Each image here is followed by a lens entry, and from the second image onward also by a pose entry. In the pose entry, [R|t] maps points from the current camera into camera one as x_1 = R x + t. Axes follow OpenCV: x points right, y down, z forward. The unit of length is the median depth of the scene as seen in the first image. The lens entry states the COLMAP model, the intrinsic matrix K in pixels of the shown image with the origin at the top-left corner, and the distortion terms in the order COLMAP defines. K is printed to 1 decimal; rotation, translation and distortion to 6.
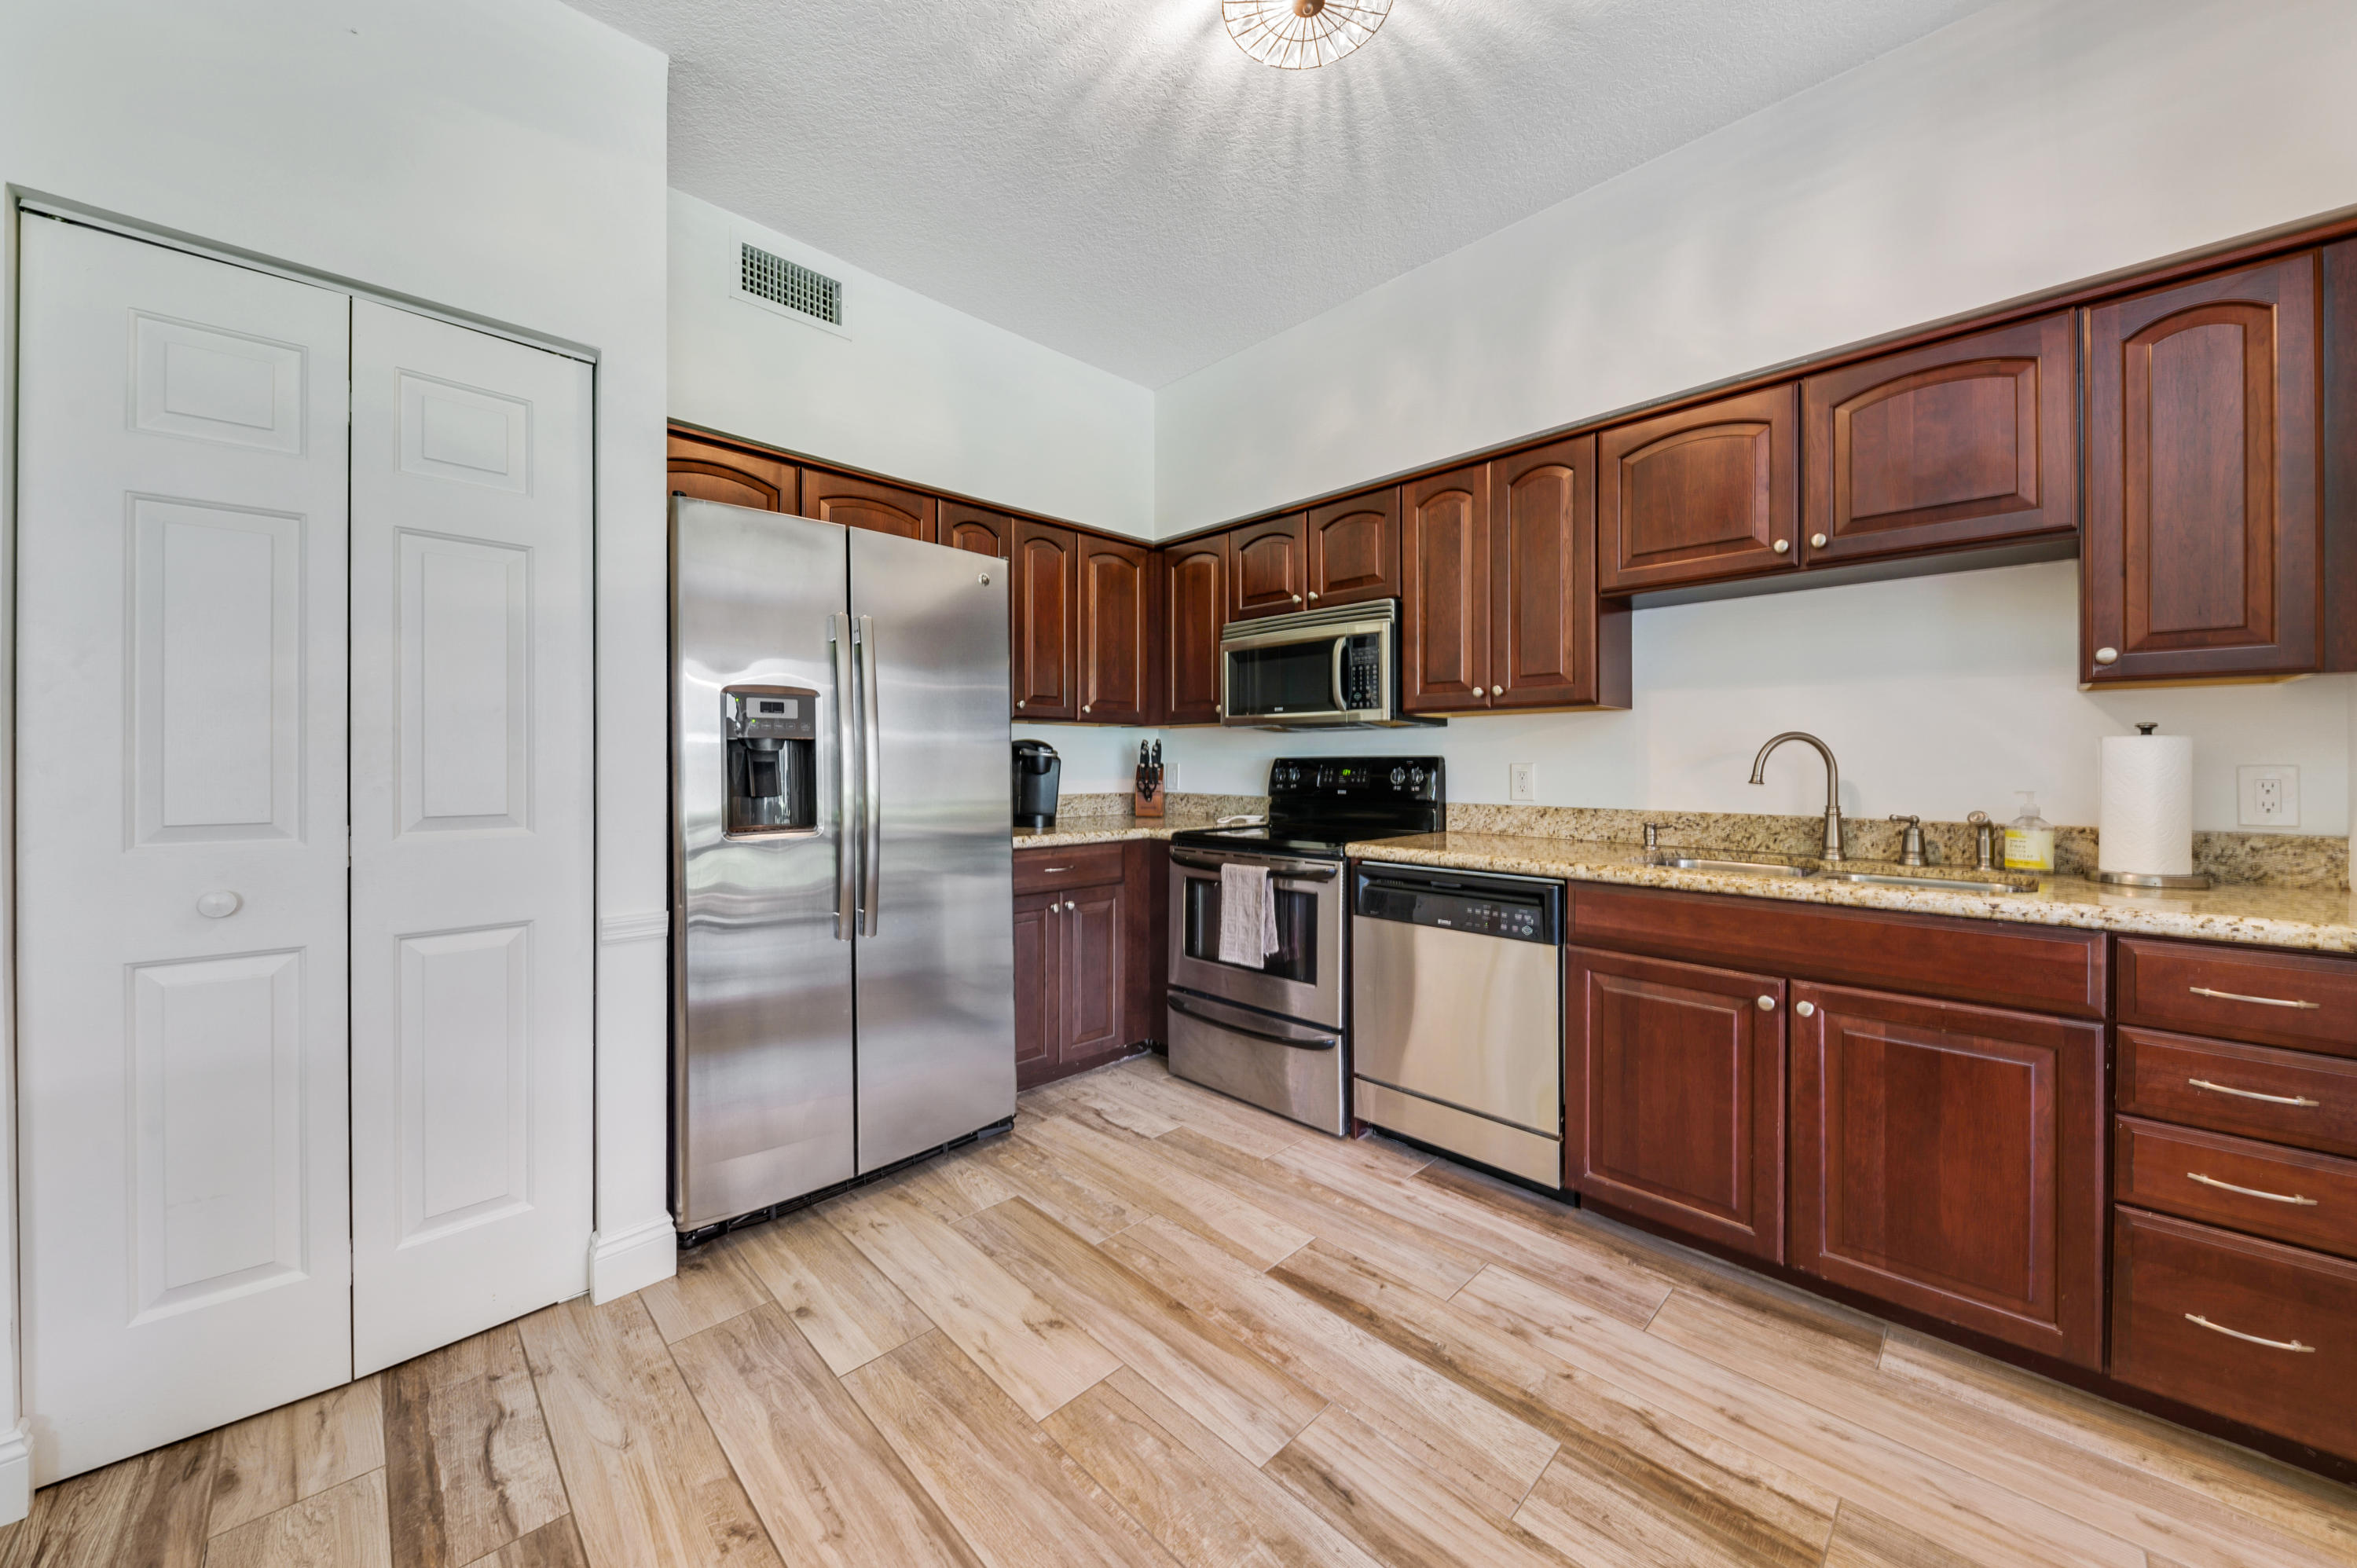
lens RADIAL K [[832.6, 0, 1178.3], [0, 832.6, 765.8], [0, 0, 1]] dist [0.000033, -0.000077]
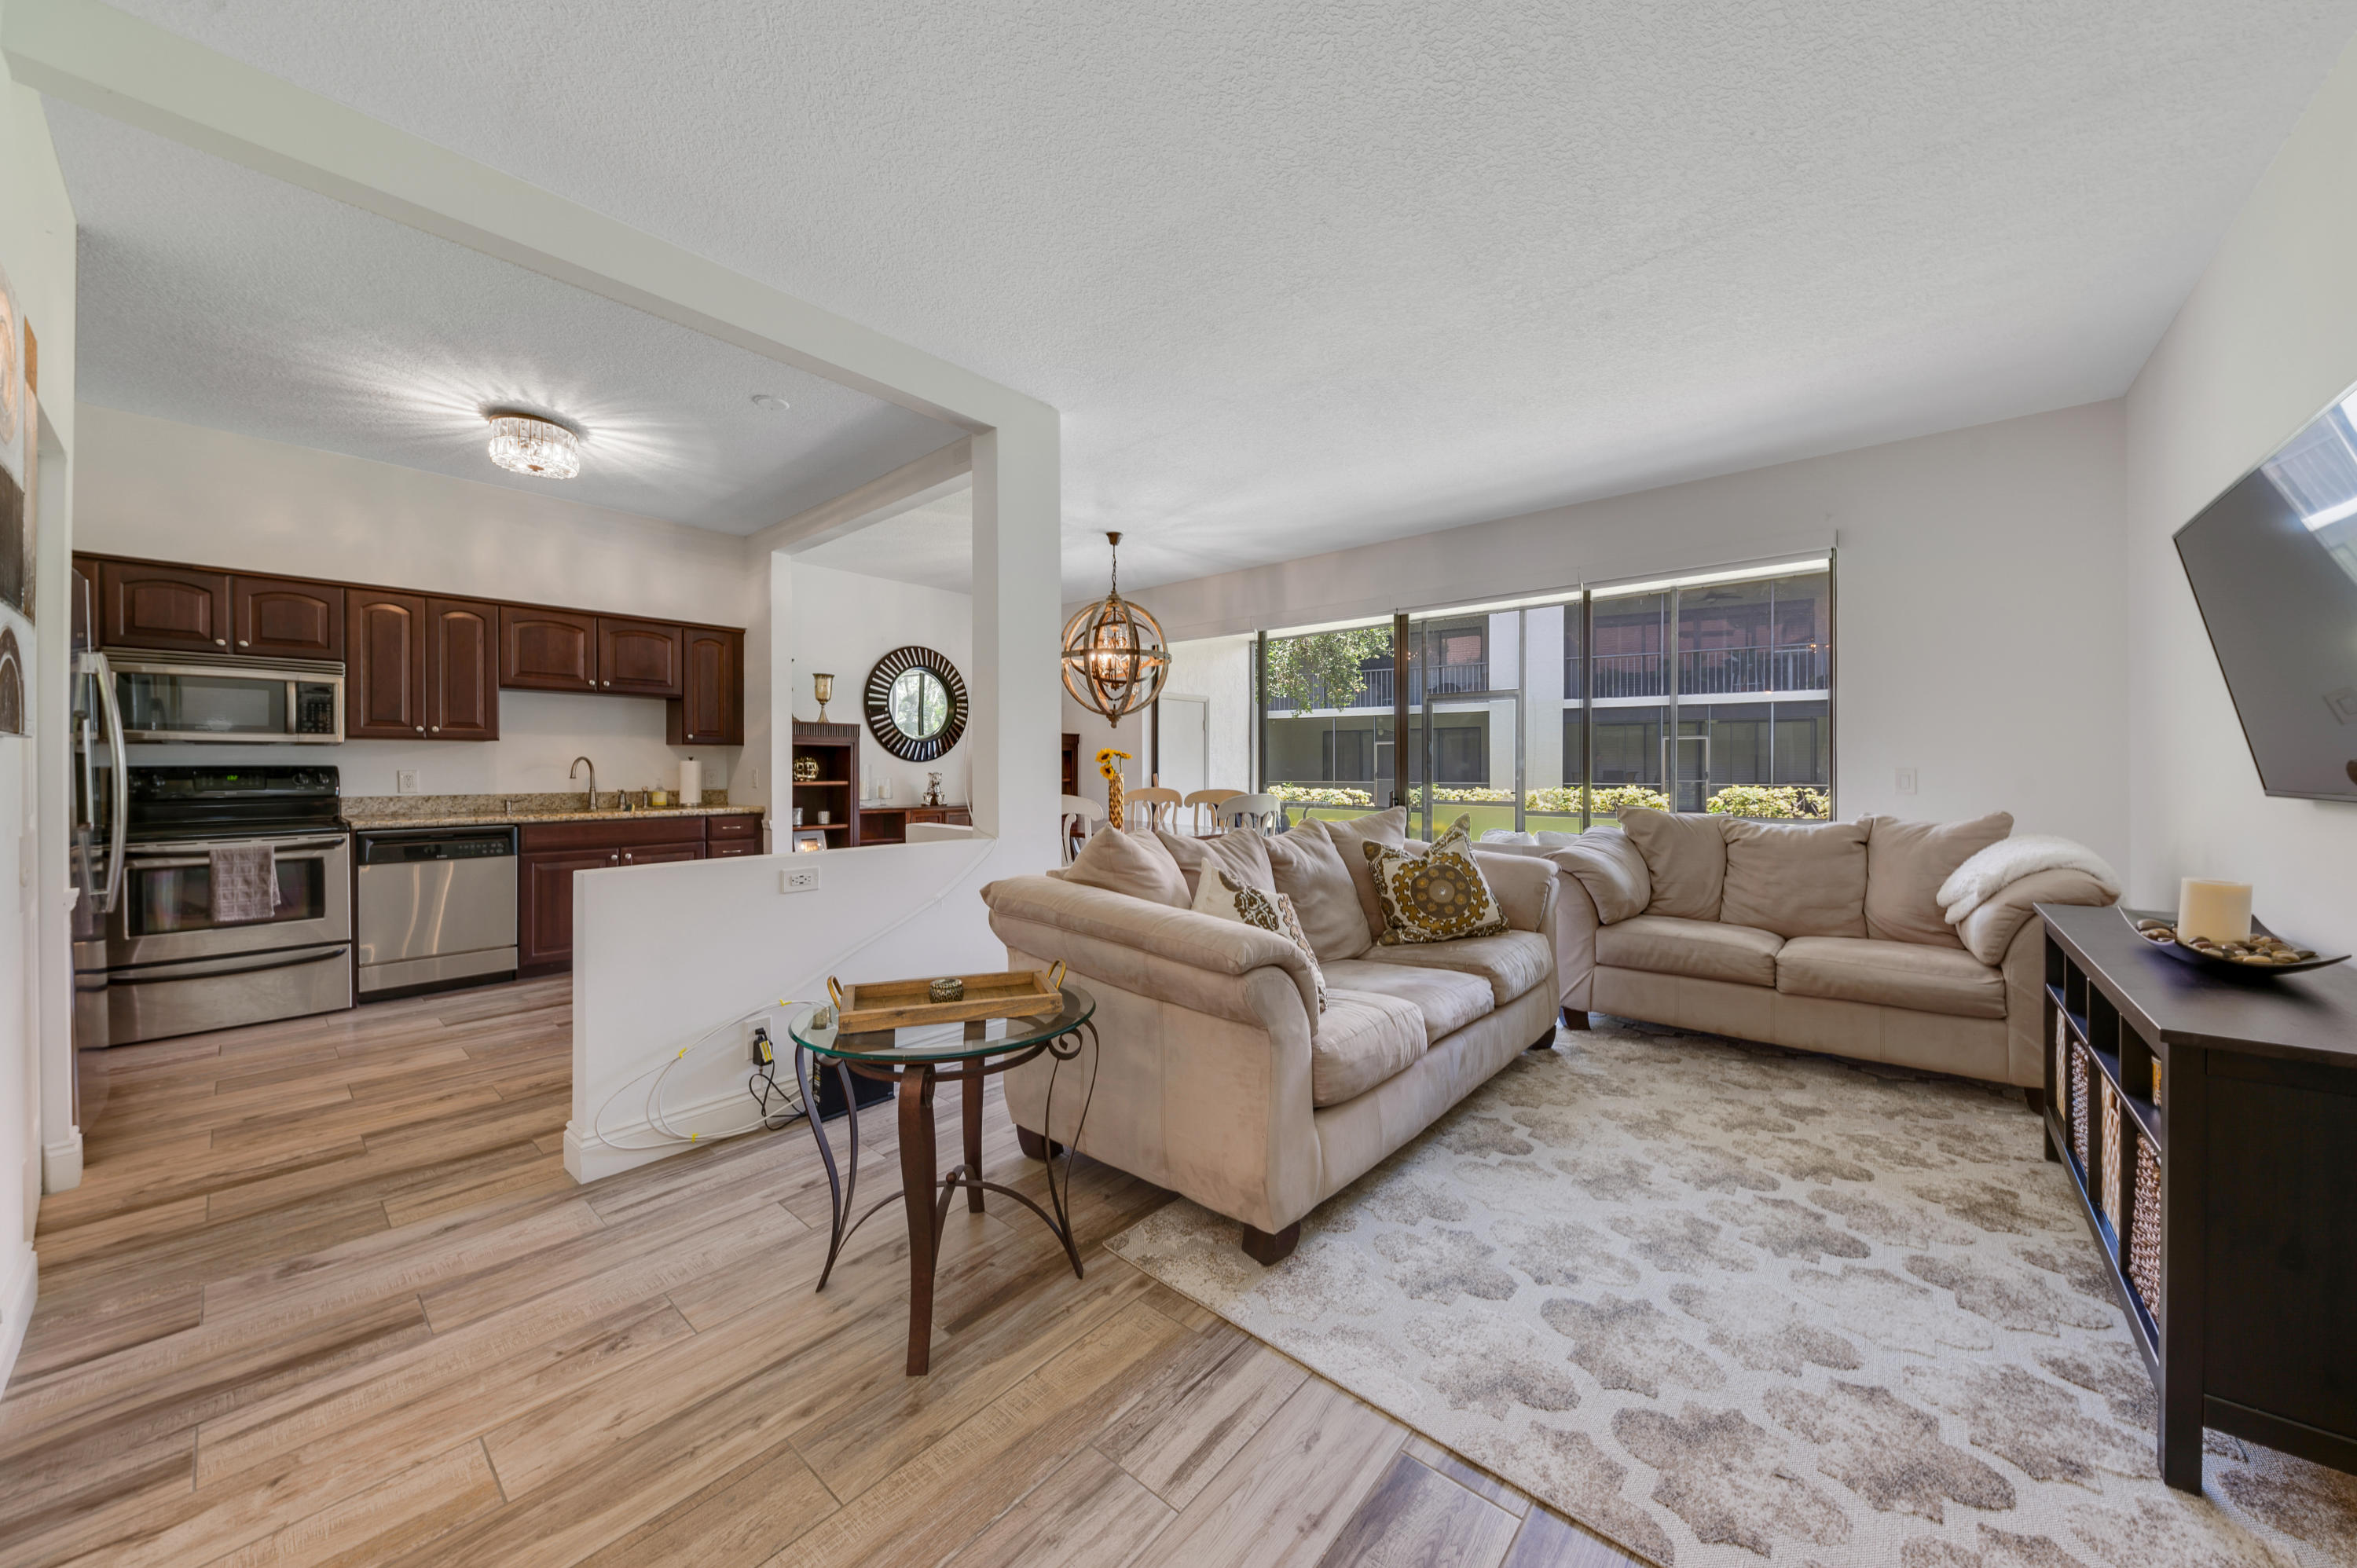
lens RADIAL K [[832.6, 0, 1178.3], [0, 832.6, 765.8], [0, 0, 1]] dist [0.000033, -0.000077]
pose [[-0.076933, 0.001183, 0.997036, -1.717478], [0.003786, 0.999992, -0.000894, -0.005328], [-0.997029, 0.003706, -0.076937, -0.505396]]
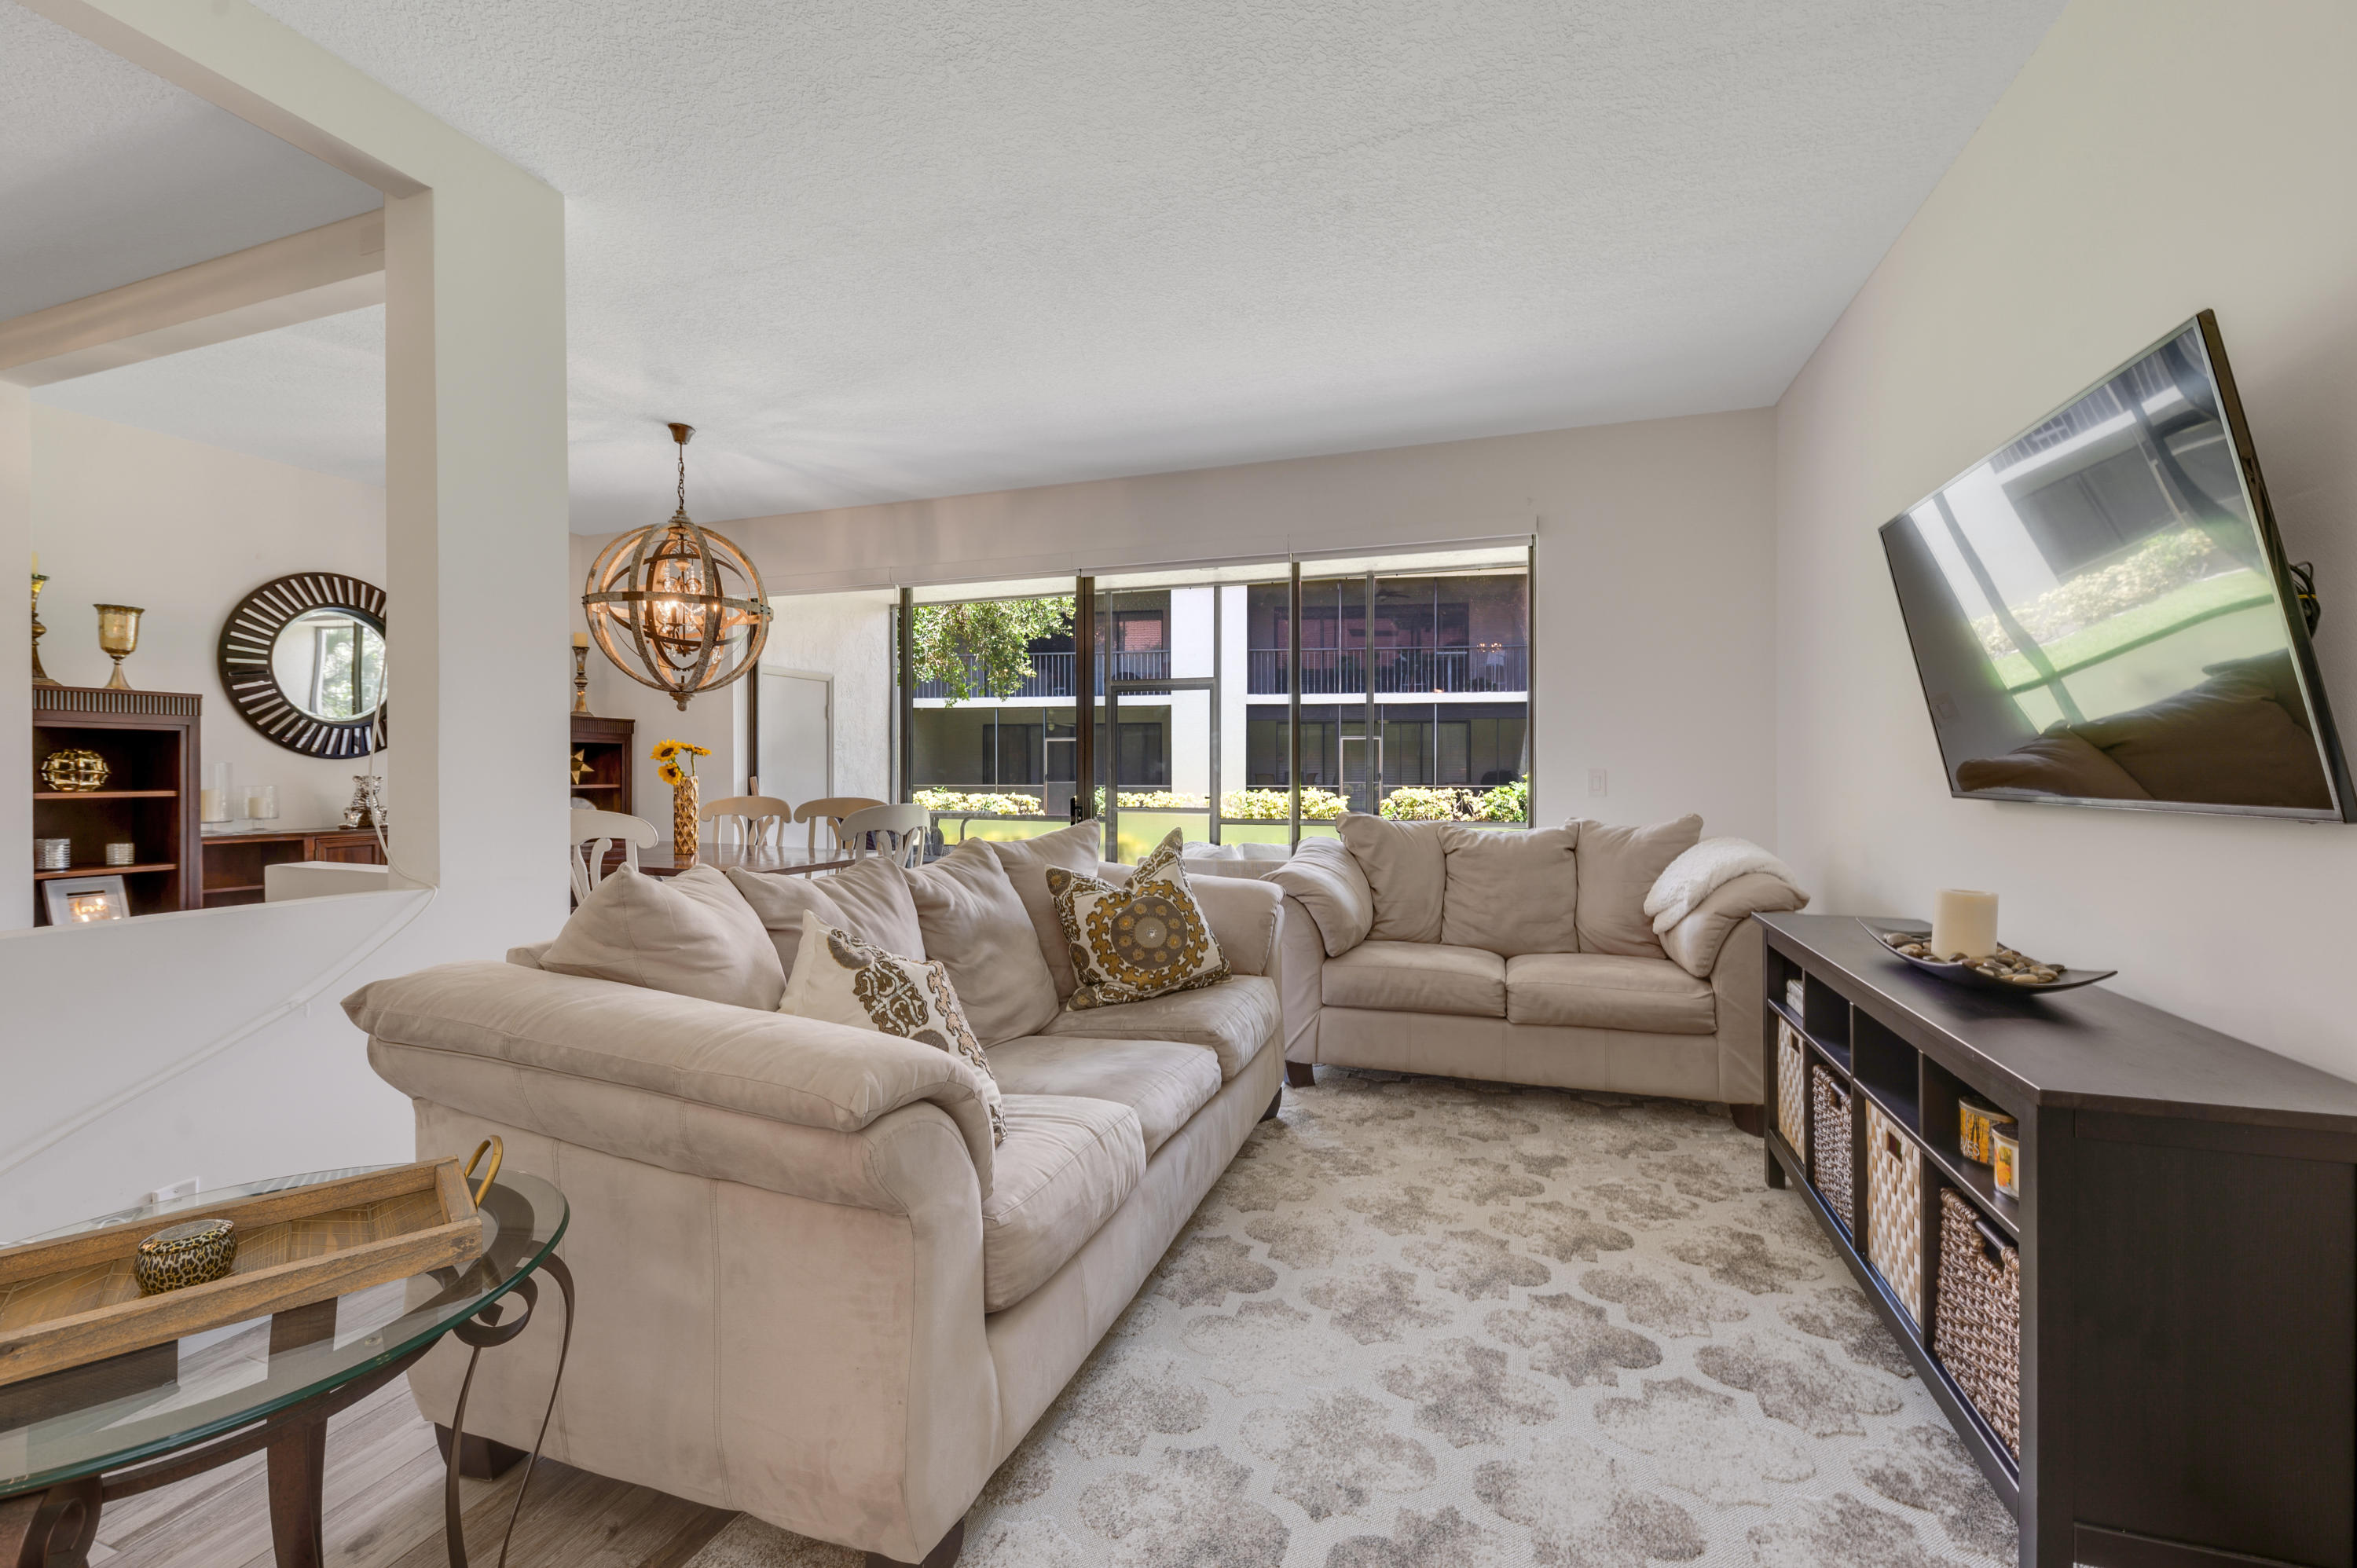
lens RADIAL K [[969.5, 0, 1185.3], [0, 969.5, 773.4], [0, 0, 1]] dist [0.007383, 0.000042]
pose [[-0.440591, -0.005589, 0.897691, -1.479070], [0.002340, 0.999970, 0.007375, -0.004317], [-0.897705, 0.005350, -0.440564, -0.552962]]
